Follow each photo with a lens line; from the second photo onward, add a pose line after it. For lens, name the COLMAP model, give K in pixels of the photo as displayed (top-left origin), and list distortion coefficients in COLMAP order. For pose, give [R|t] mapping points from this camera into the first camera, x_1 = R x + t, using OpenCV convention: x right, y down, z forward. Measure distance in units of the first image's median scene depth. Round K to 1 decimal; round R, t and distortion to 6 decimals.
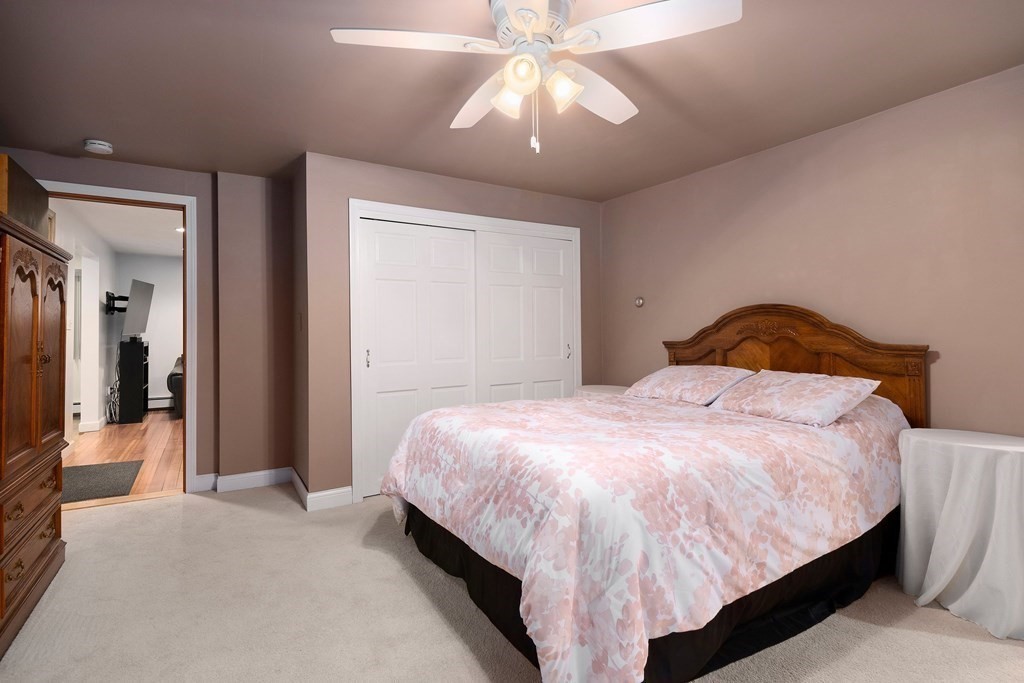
lens RADIAL K [[489.1, 0, 512.0], [0, 489.1, 341.5], [0, 0, 1]] dist [0.002038, 0.000242]
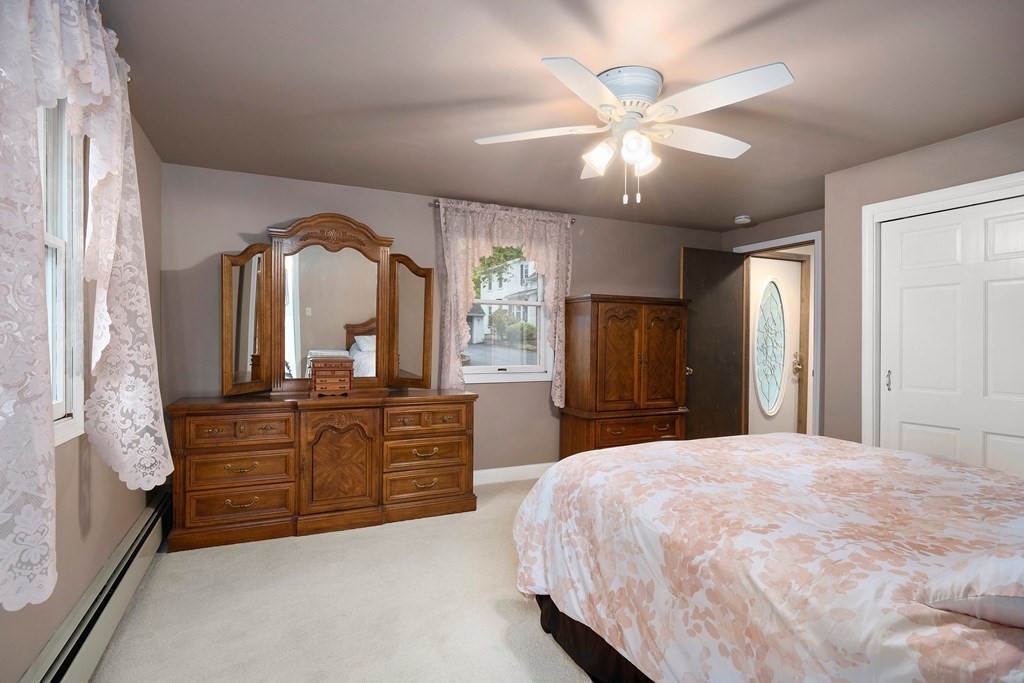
lens RADIAL K [[531.8, 0, 512.0], [0, 531.8, 341.5], [0, 0, 1]] dist [-0.000383, -0.000009]
pose [[-0.120856, 0.006850, -0.992646, 1.454986], [-0.016922, 0.999817, 0.008960, -0.064553], [0.992526, 0.017880, -0.120717, 0.897414]]
